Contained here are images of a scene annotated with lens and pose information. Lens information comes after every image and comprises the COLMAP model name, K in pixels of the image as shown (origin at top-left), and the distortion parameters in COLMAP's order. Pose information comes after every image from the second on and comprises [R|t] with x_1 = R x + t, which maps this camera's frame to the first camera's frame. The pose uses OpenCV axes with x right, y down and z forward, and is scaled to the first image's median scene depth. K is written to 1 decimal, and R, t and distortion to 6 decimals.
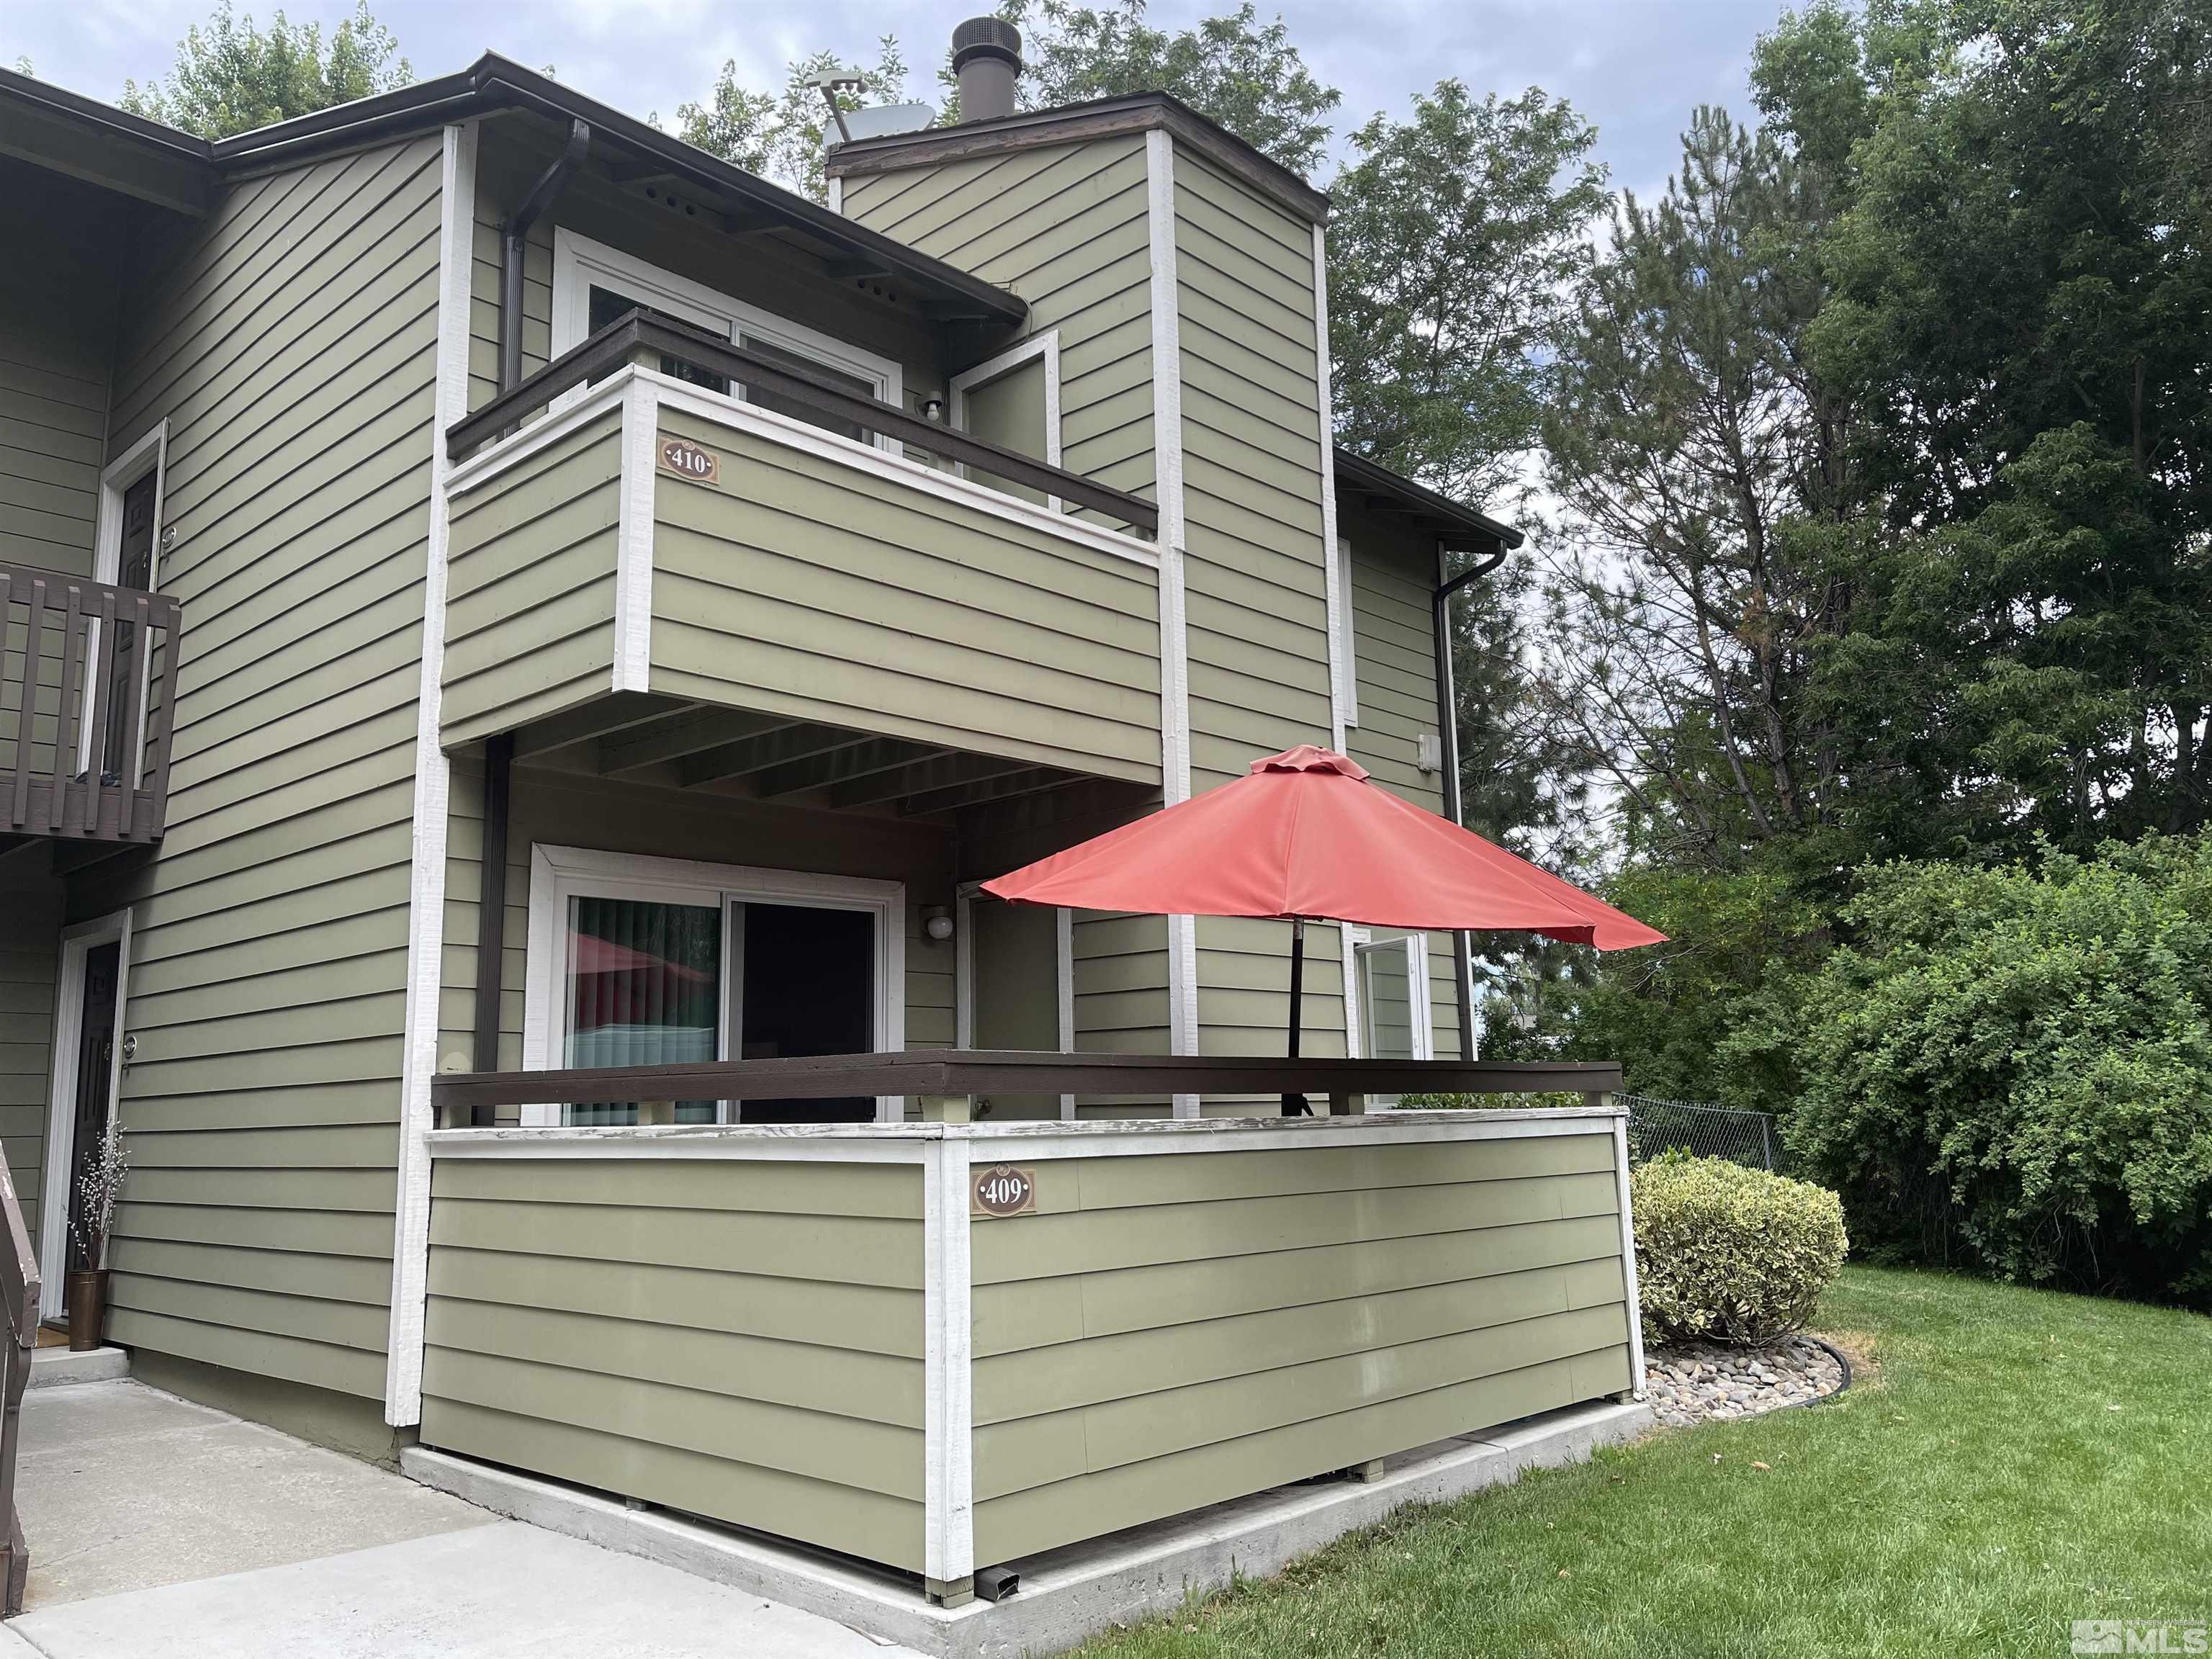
lens RADIAL K [[1676.5, 0, 1108.4], [0, 1676.5, 837.4], [0, 0, 1]] dist [0.080407, -0.111997]
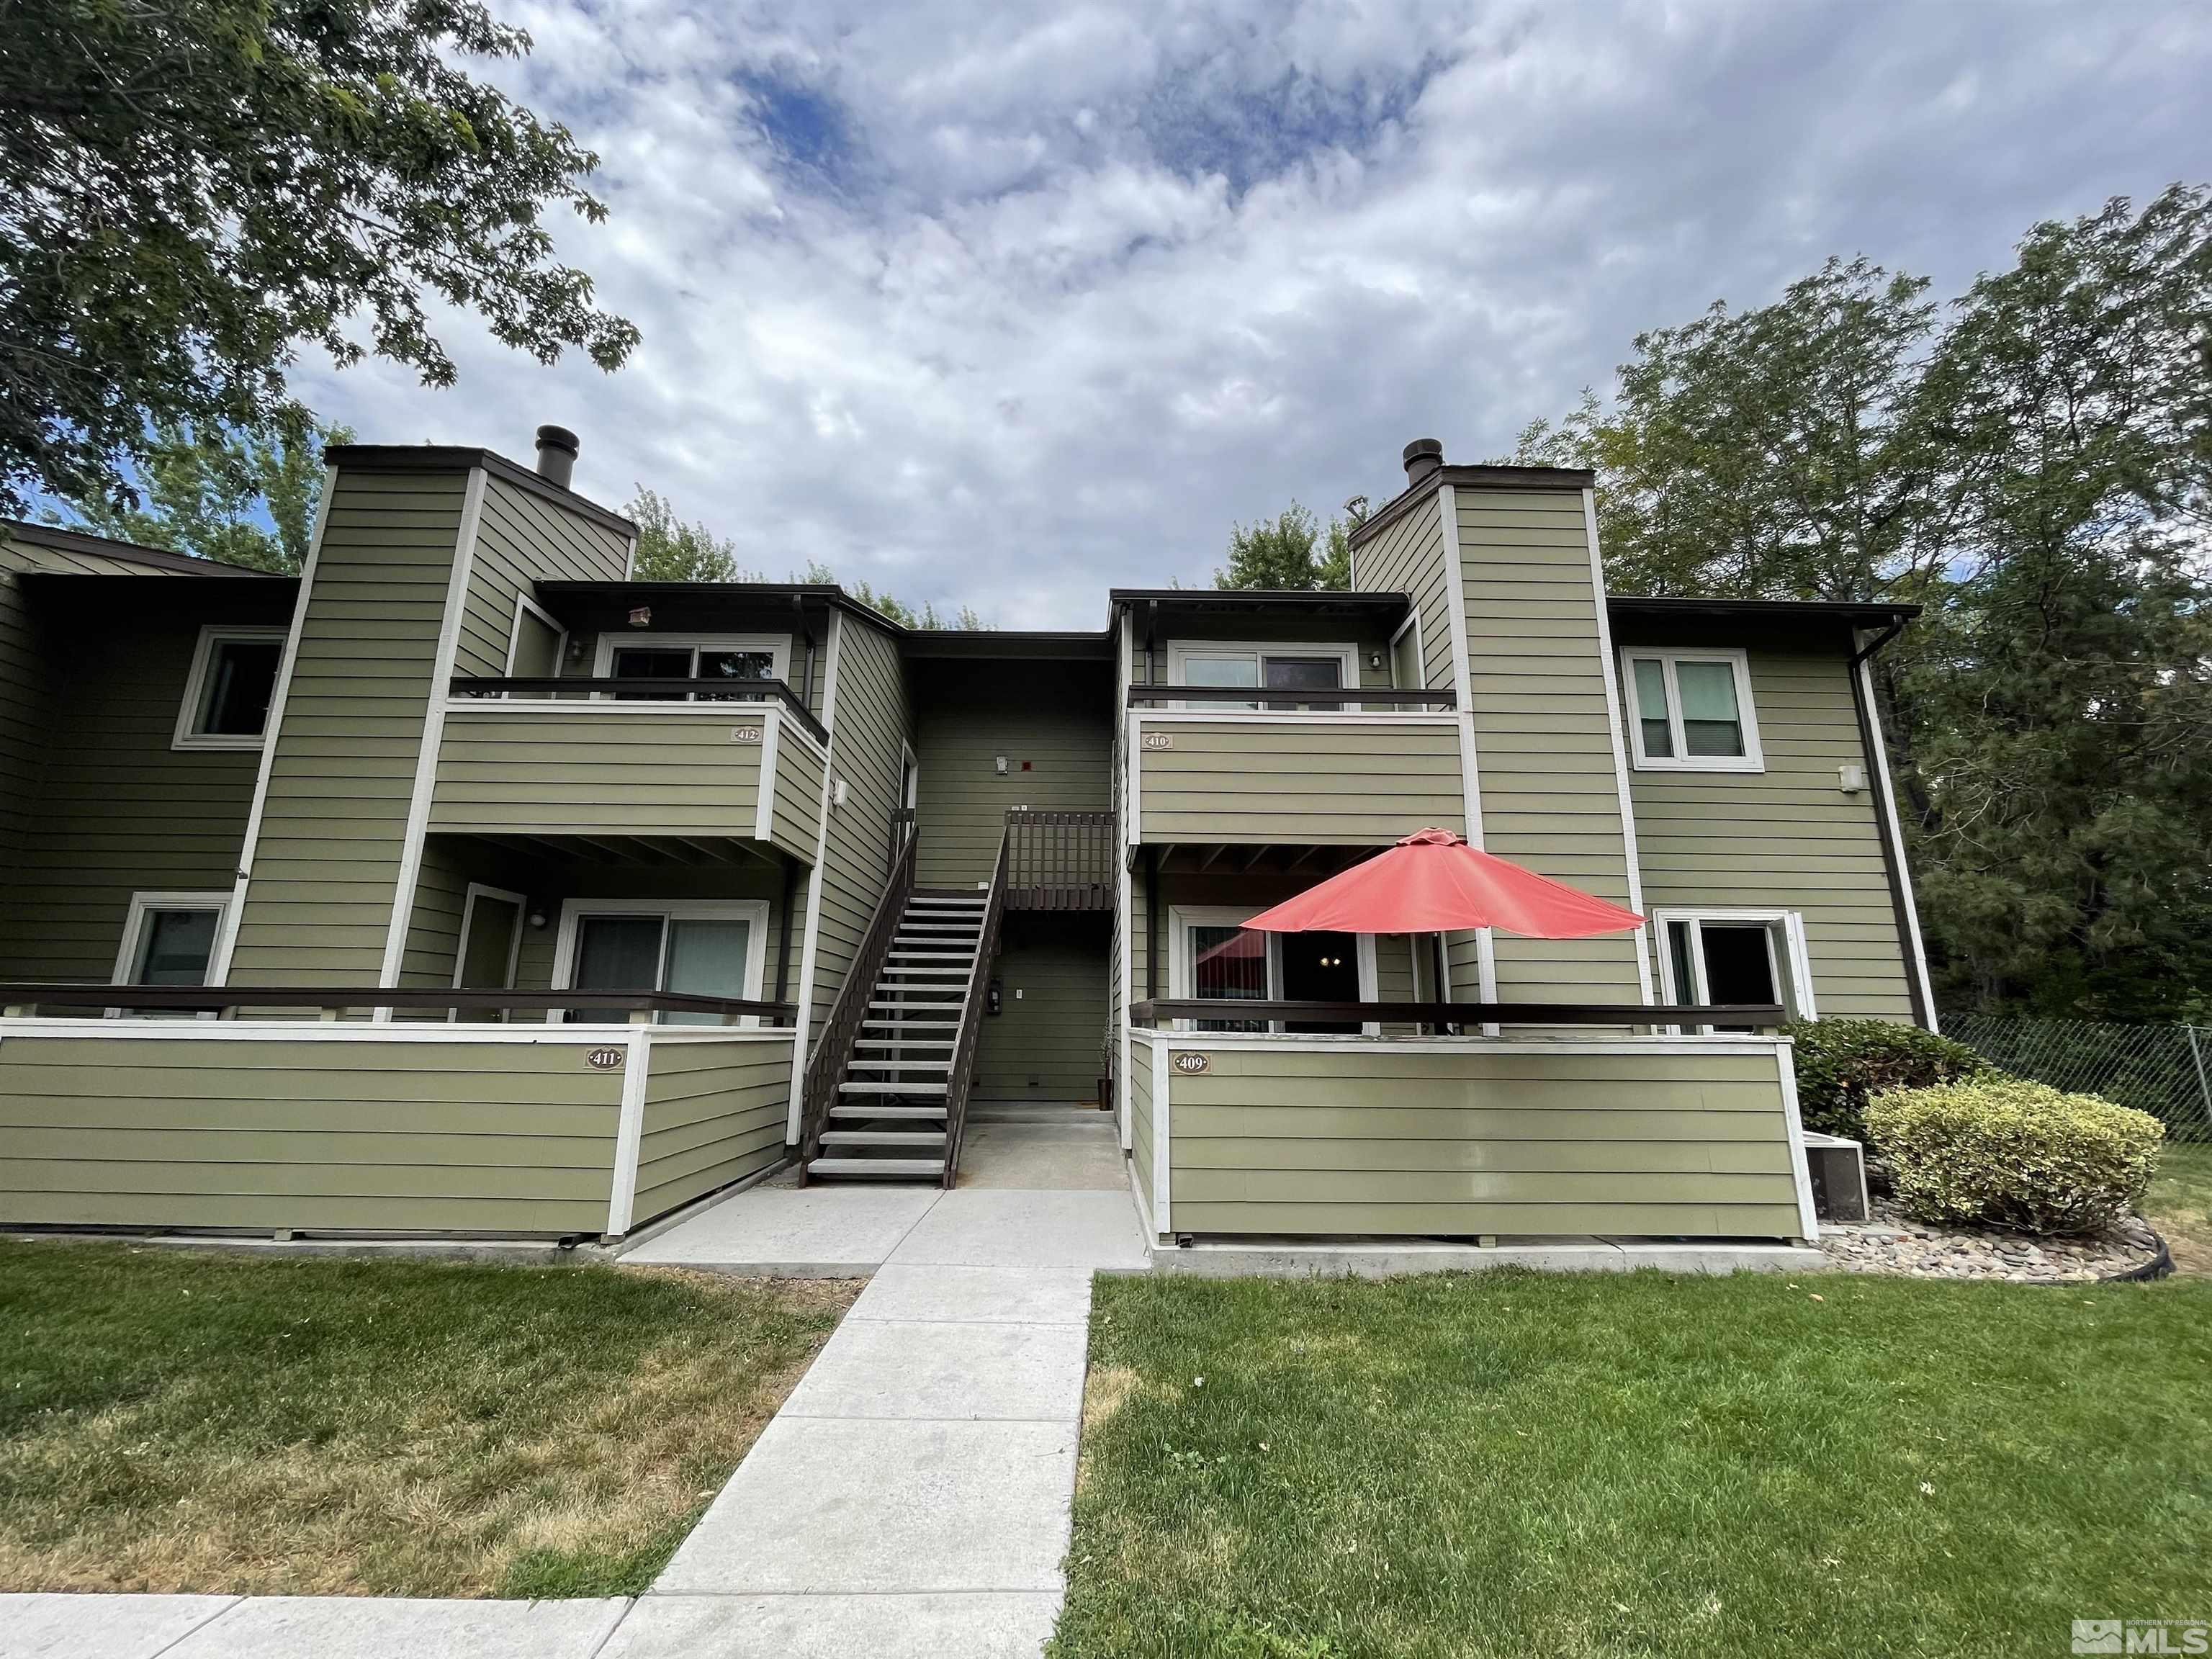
lens RADIAL K [[898.2, 0, 1100.8], [0, 898.2, 832.8], [0, 0, 1]] dist [-0.001129, -0.000097]
pose [[0.697016, -0.124111, -0.706233, 0.513223], [0.091859, 0.992247, -0.083713, -0.000863], [0.711147, -0.006524, 0.703013, 0.066037]]
